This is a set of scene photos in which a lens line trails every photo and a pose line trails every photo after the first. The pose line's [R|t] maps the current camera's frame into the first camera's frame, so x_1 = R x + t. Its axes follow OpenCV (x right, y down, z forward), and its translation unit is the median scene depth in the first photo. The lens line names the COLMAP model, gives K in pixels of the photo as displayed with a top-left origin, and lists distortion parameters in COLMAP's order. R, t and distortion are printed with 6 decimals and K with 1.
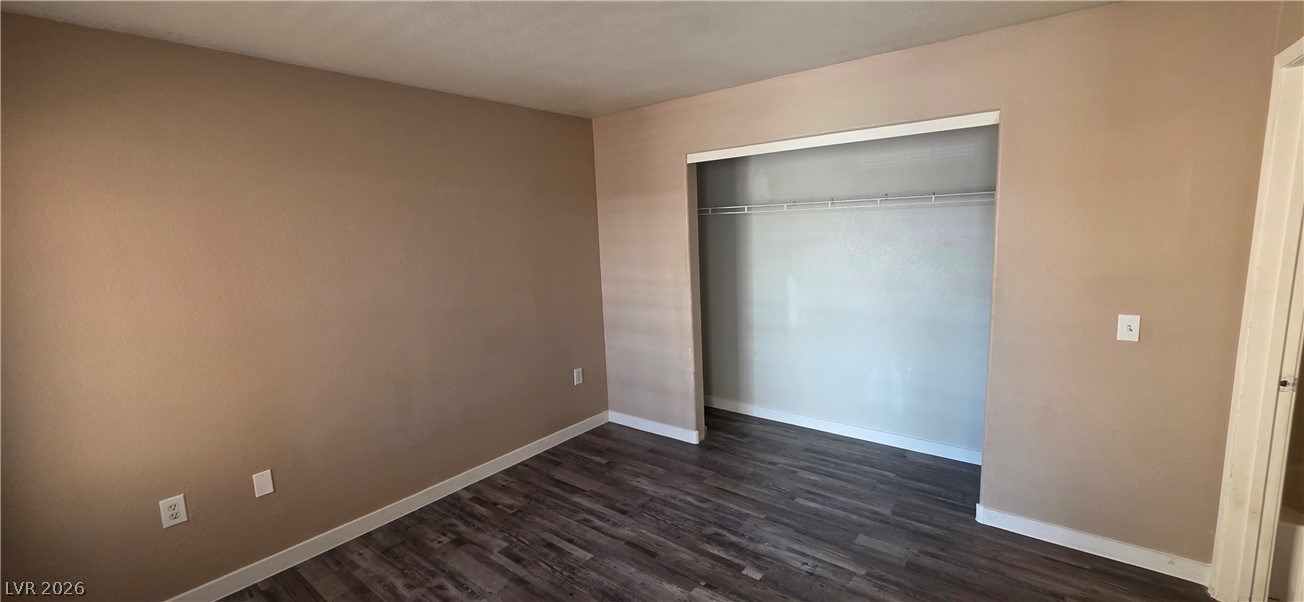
lens RADIAL K [[517.1, 0, 654.5], [0, 517.1, 299.6], [0, 0, 1]] dist [0.003062, -0.000962]
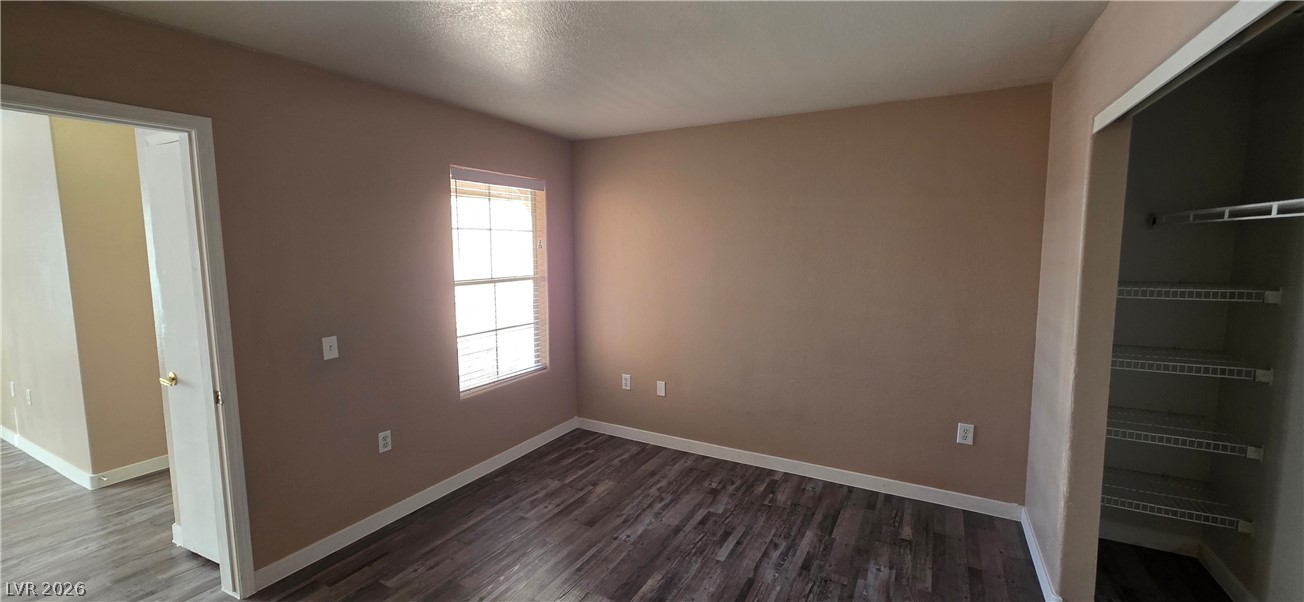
lens RADIAL K [[517.1, 0, 656.9], [0, 517.1, 299.0], [0, 0, 1]] dist [0.003062, -0.000962]
pose [[0.175052, 0.142128, -0.974247, 0.690528], [-0.145252, 0.982426, 0.117223, -0.100077], [0.973786, 0.120992, 0.192620, 0.544476]]
